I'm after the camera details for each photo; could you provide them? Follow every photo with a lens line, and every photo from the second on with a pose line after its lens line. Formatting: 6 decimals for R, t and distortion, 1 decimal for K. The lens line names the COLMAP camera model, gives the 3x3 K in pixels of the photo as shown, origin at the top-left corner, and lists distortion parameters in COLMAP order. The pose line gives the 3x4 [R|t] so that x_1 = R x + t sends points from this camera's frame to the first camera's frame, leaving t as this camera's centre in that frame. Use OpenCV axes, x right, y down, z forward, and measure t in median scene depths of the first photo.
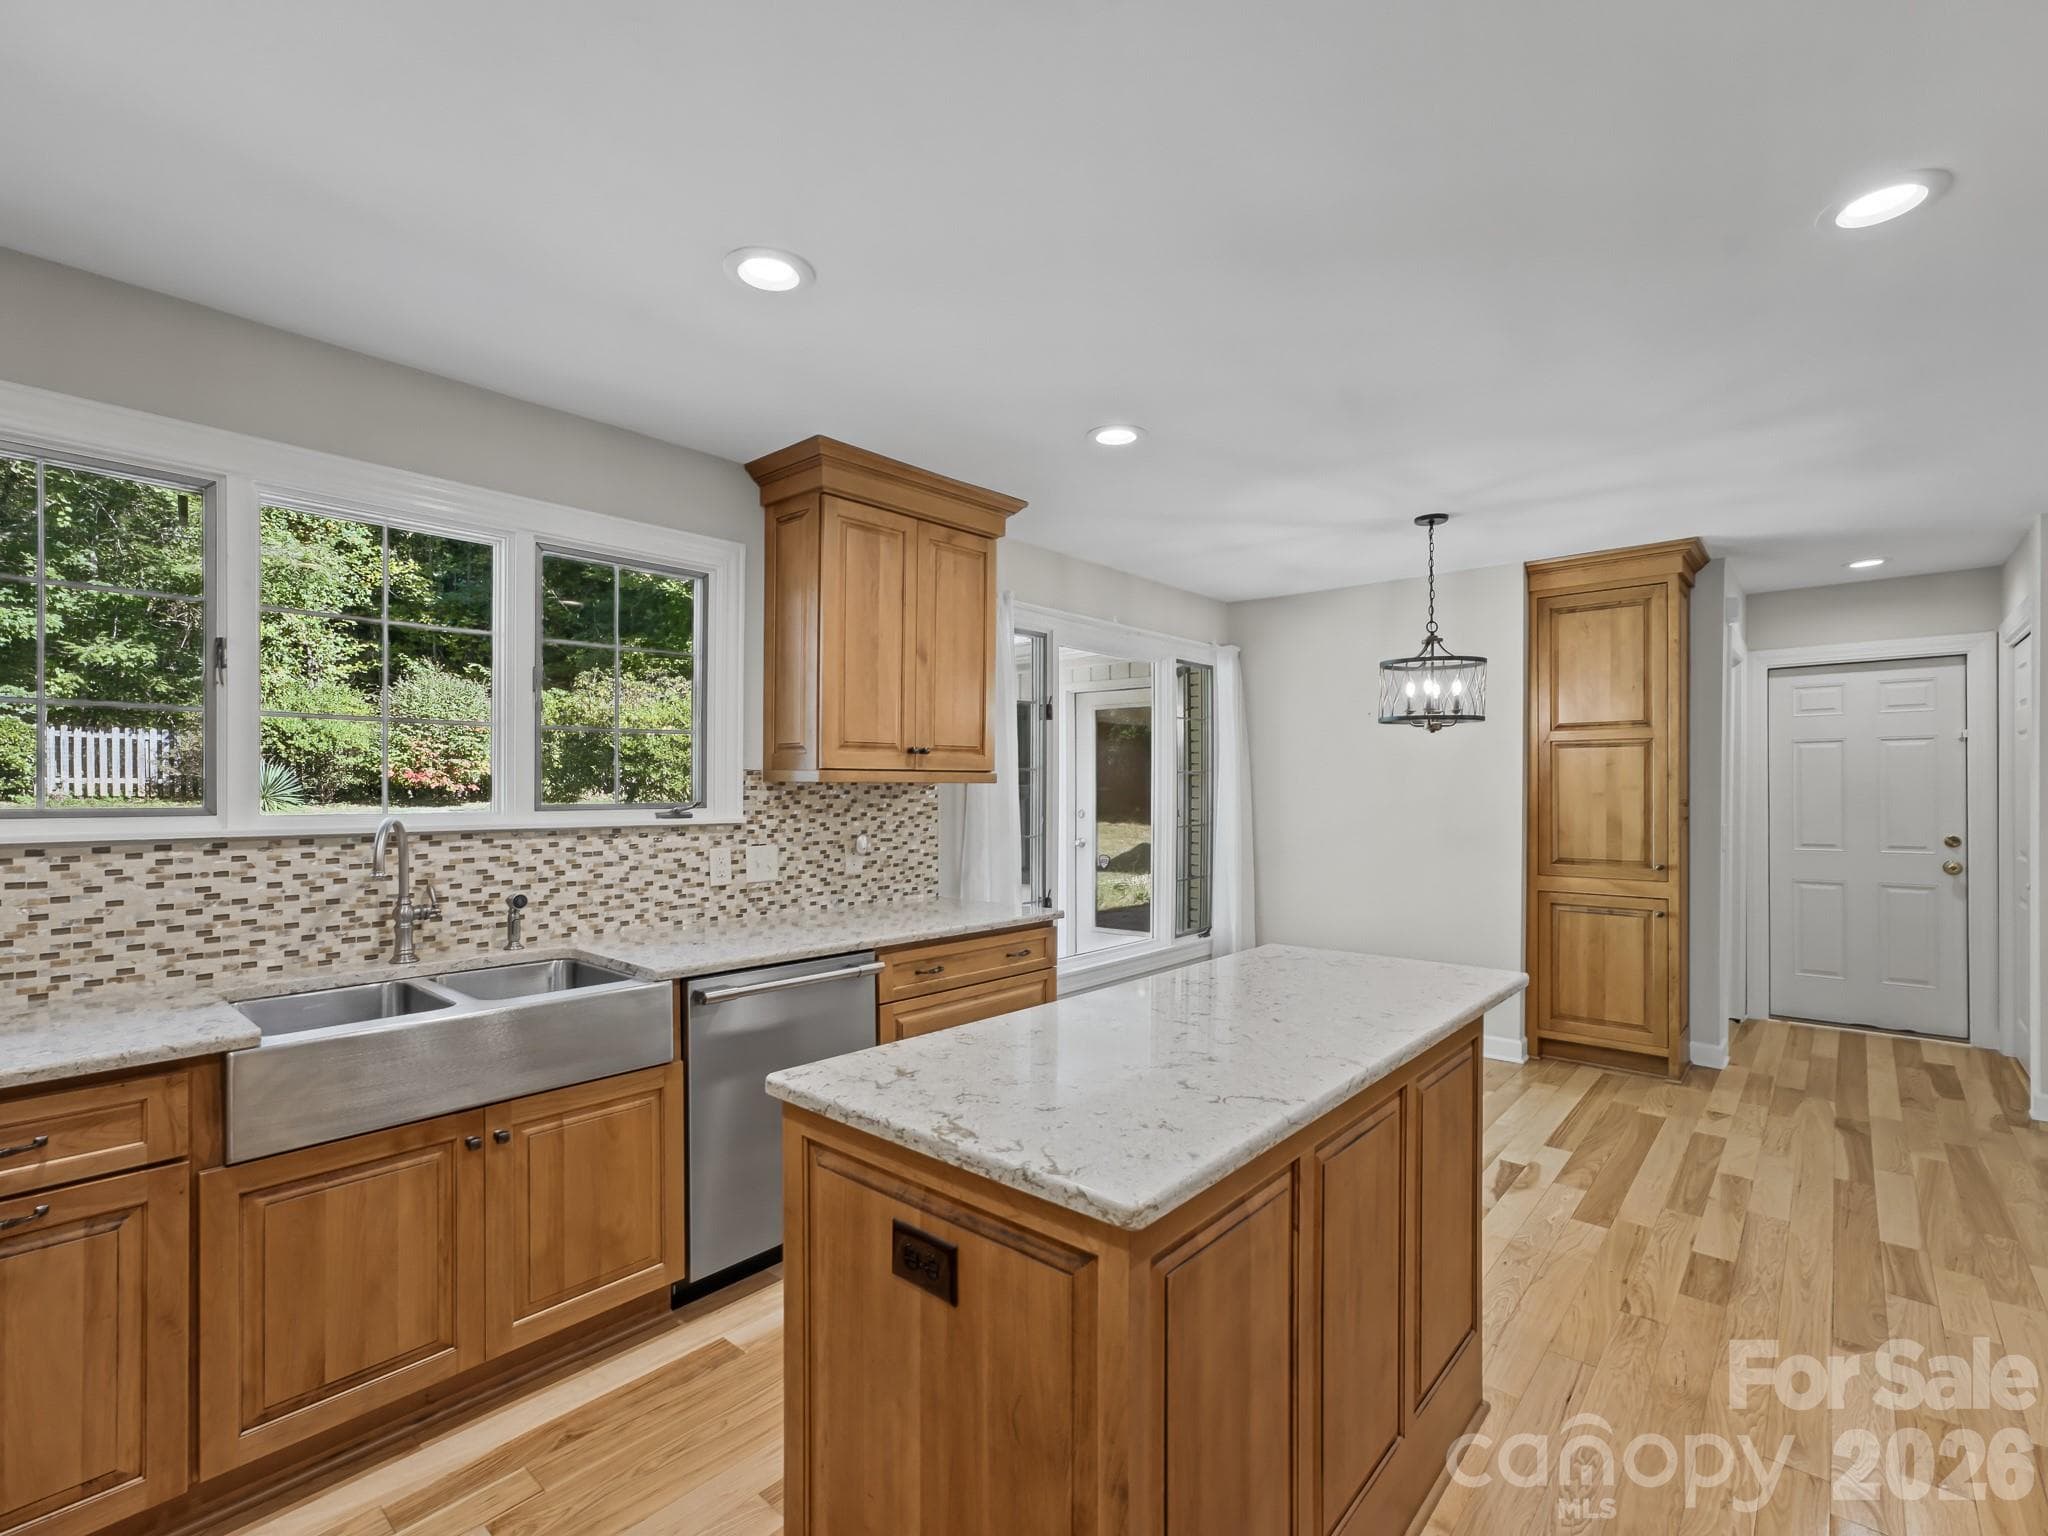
lens RADIAL K [[949.9, 0, 1028.3], [0, 949.9, 784.9], [0, 0, 1]] dist [-0.030437, 0.026134]
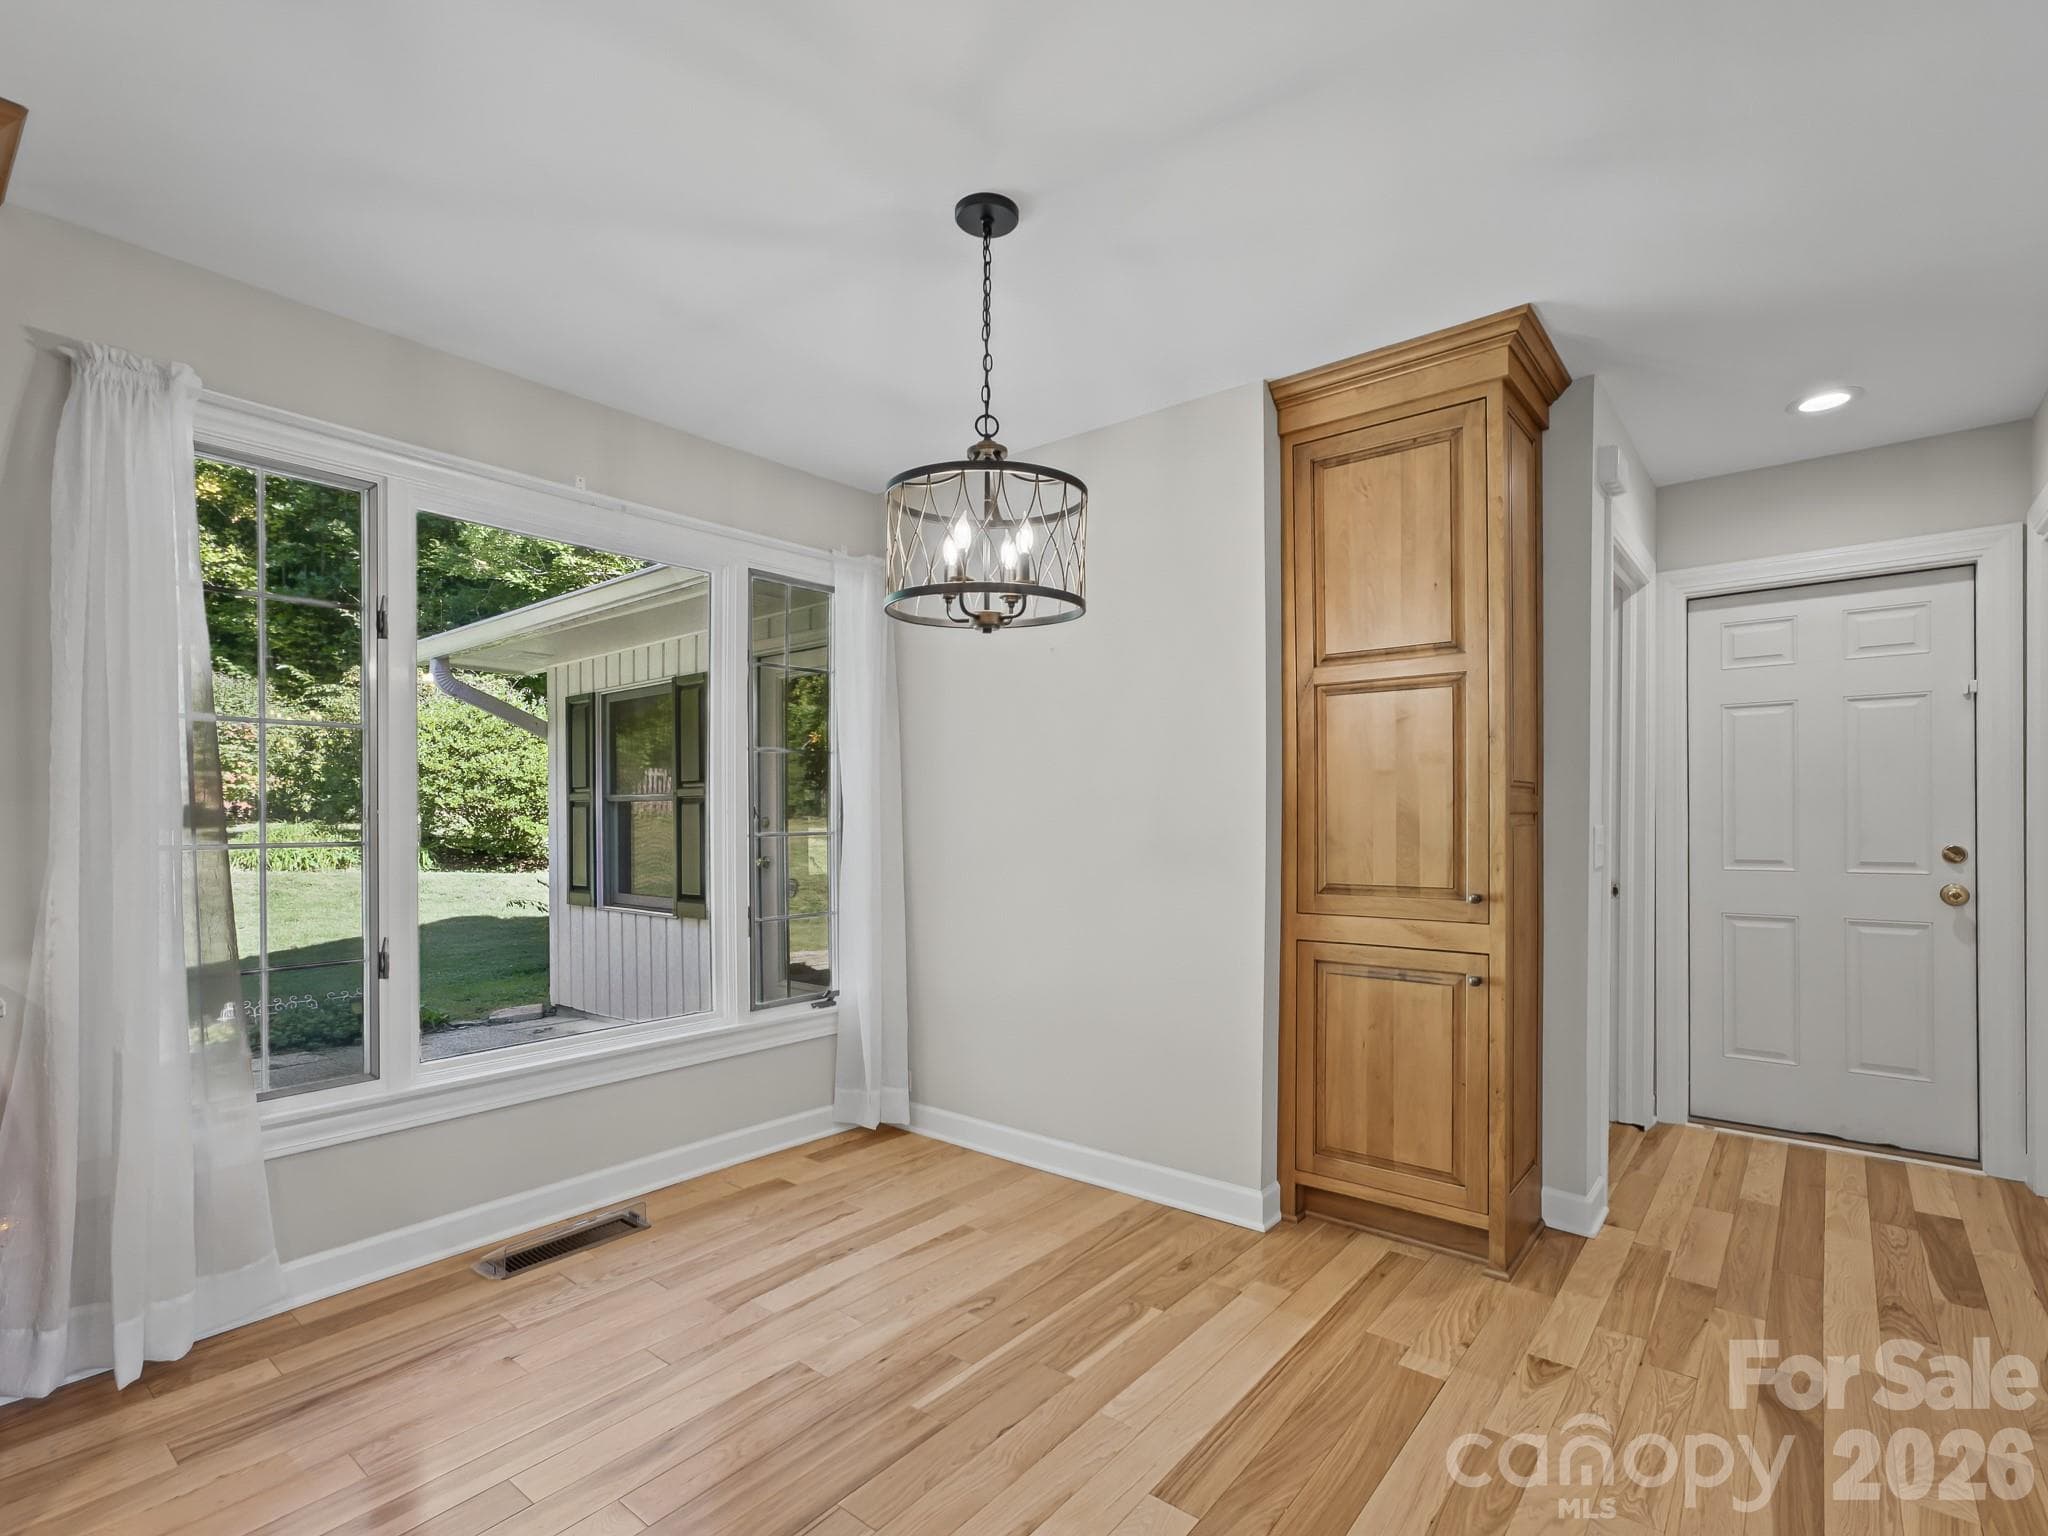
lens RADIAL K [[963.5, 0, 1057.4], [0, 963.5, 810.7], [0, 0, 1]] dist [-0.042698, 0.032771]
pose [[0.999323, -0.001122, 0.036768, 0.437119], [0.001060, 0.999998, 0.001701, 0.036723], [-0.036770, -0.001661, 0.999322, 0.476779]]
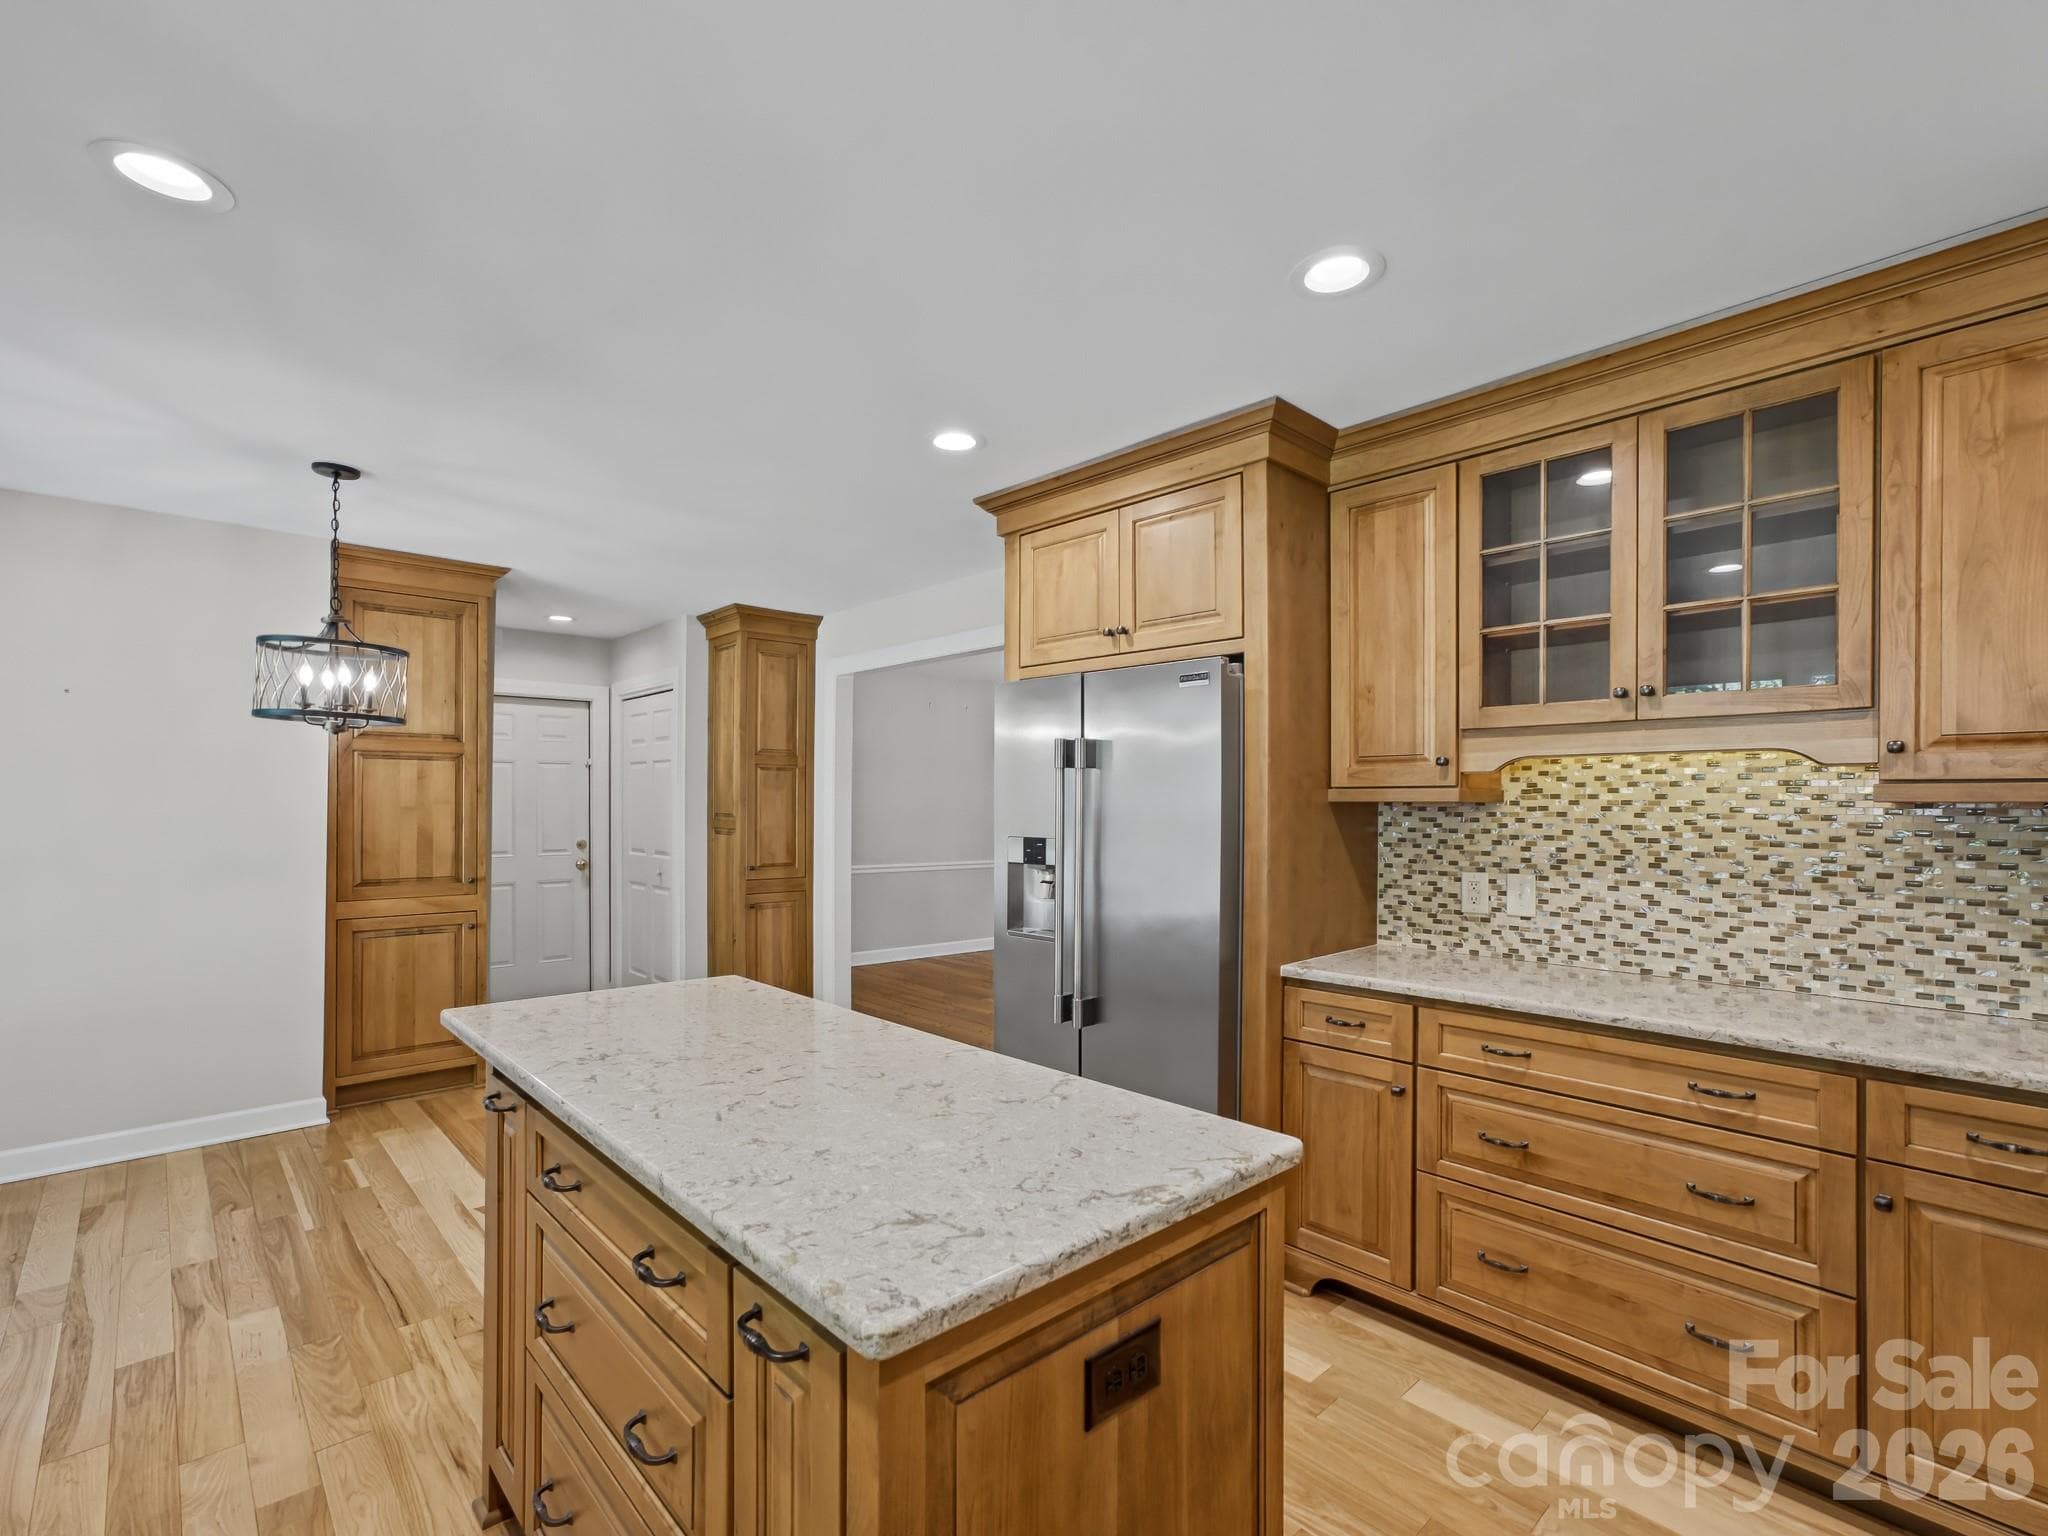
lens RADIAL K [[937.0, 0, 1027.4], [0, 937.0, 806.1], [0, 0, 1]] dist [0.002143, 0.001152]
pose [[0.108447, -0.002765, 0.994098, -0.302479], [-0.006474, 0.999973, 0.003487, -0.000396], [-0.994081, -0.006814, 0.108426, 0.319186]]
